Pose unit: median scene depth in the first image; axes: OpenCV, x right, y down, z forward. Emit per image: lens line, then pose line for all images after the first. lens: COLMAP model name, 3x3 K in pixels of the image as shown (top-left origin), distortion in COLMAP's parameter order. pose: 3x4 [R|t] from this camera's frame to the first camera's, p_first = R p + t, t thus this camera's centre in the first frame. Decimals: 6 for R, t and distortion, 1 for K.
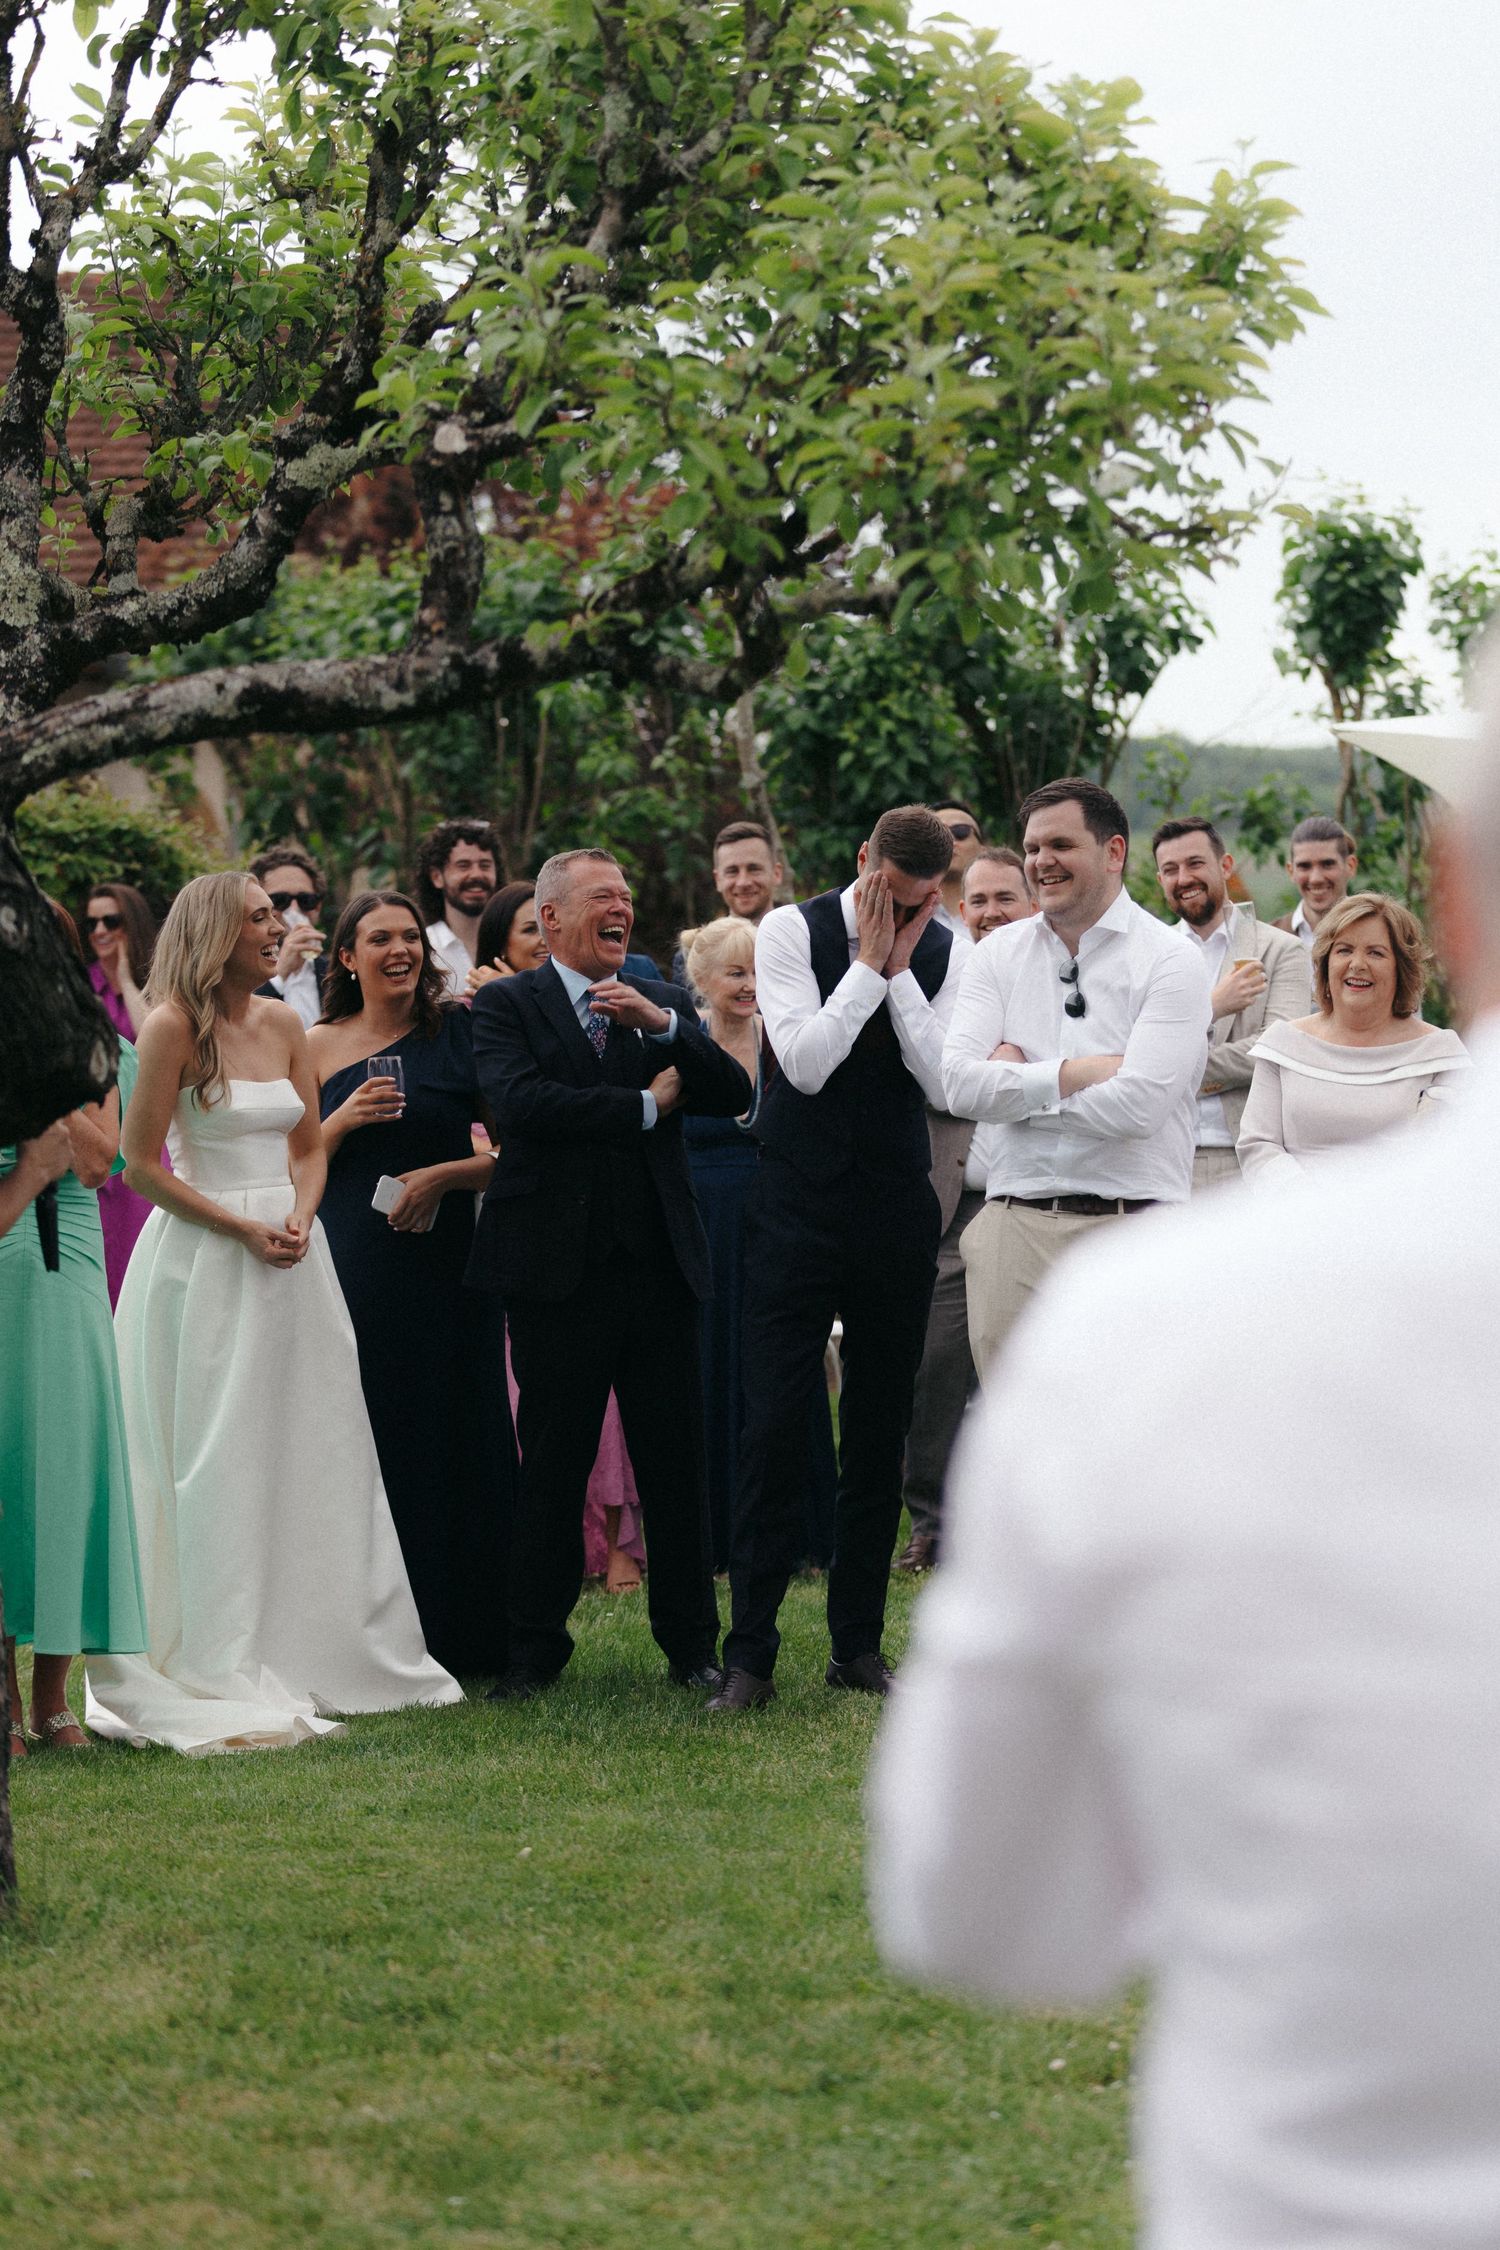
lens RADIAL K [[5915.3, 0, 750.0], [0, 5915.3, 1125.0], [0, 0, 1]] dist [-0.005087, 0.197927]
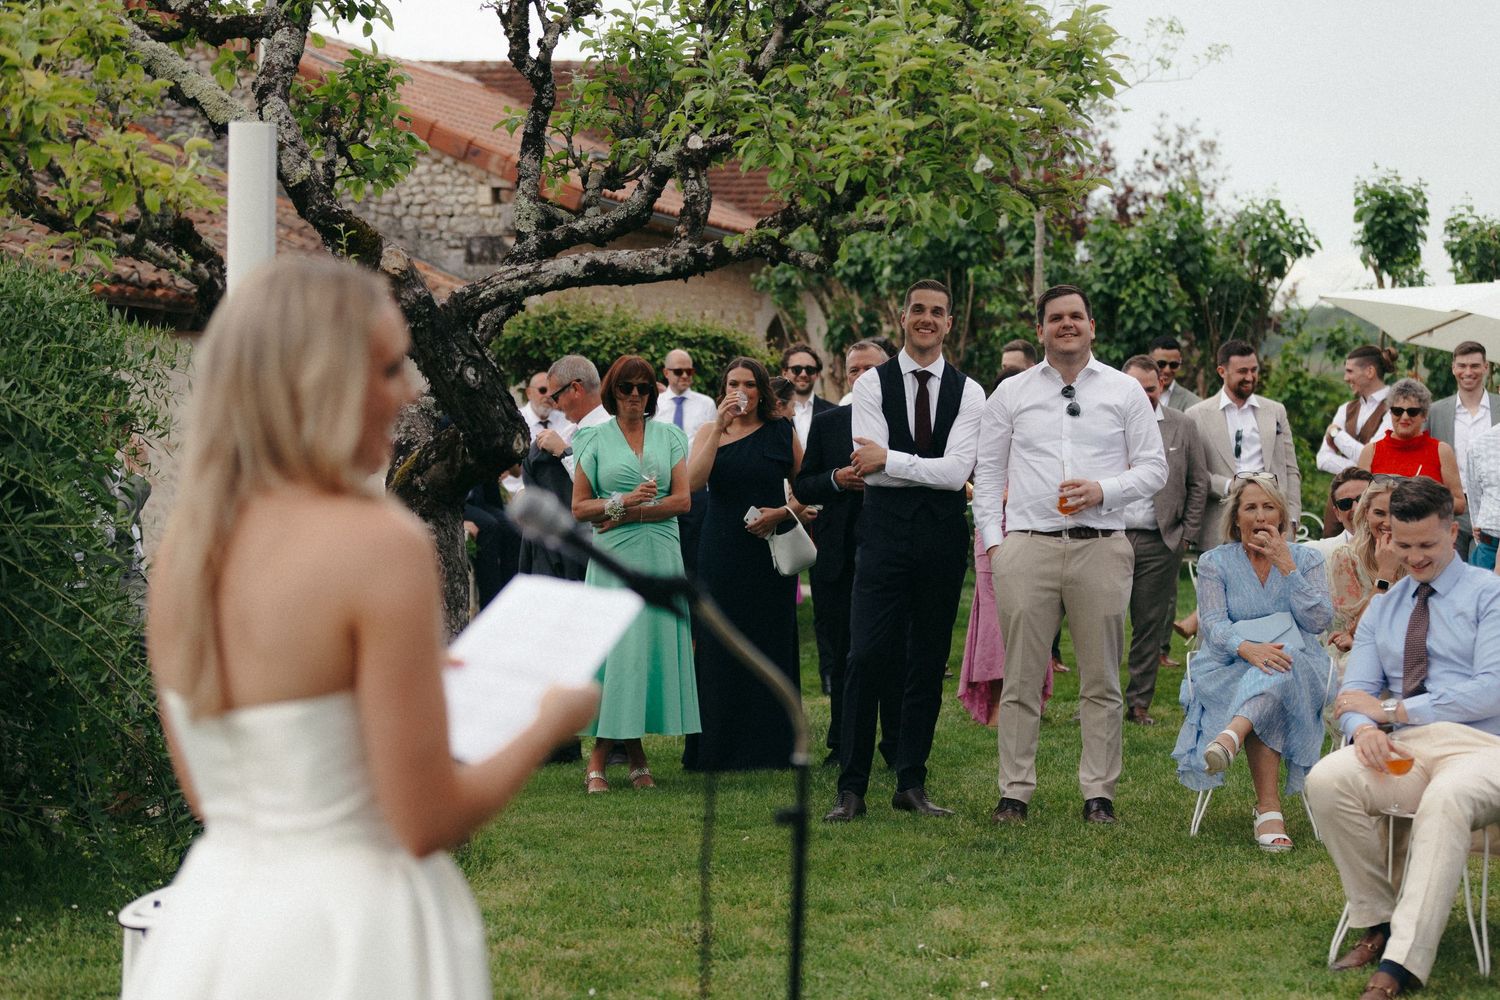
lens RADIAL K [[3025.4, 0, 750.0], [0, 3025.4, 500.0], [0, 0, 1]] dist [0.040642, -0.244550]
pose [[0.989169, 0.025693, -0.144517, 0.121619], [-0.025444, 0.999670, 0.003574, 0.003066], [0.144561, 0.000141, 0.989496, -0.029216]]
